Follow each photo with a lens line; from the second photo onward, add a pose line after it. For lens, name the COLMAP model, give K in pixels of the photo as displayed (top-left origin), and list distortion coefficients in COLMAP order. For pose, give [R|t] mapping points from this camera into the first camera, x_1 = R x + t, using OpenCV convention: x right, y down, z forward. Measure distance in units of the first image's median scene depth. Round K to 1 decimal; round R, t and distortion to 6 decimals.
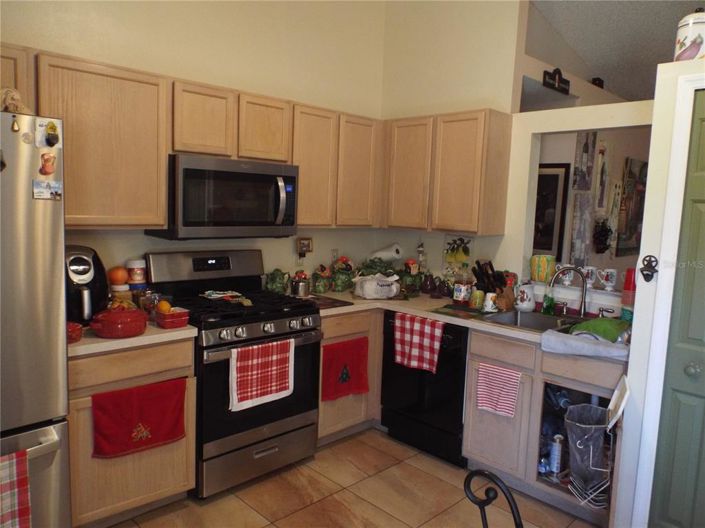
lens RADIAL K [[531.1, 0, 351.8], [0, 531.1, 264.0], [0, 0, 1]] dist [-0.000970, -0.014975]
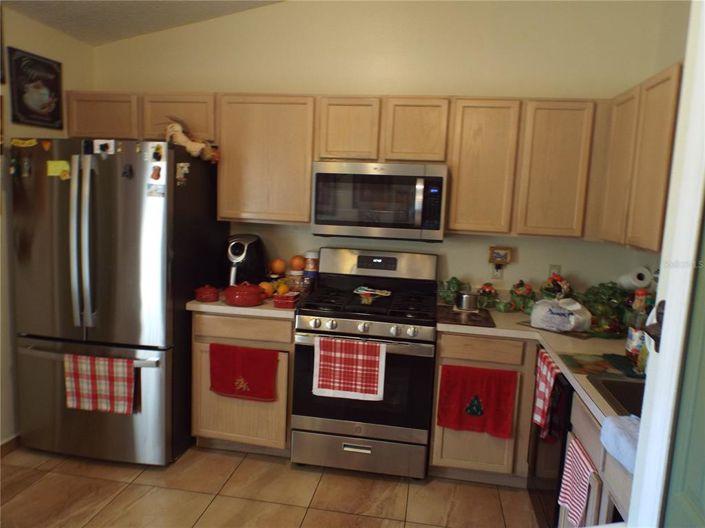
lens RADIAL K [[531.1, 0, 350.8], [0, 531.1, 264.1], [0, 0, 1]] dist [-0.000970, -0.014975]
pose [[0.588814, 0.090030, -0.803239, 0.620764], [-0.112298, 0.993251, 0.029007, -0.024935], [0.800430, 0.073122, 0.594950, 0.366644]]
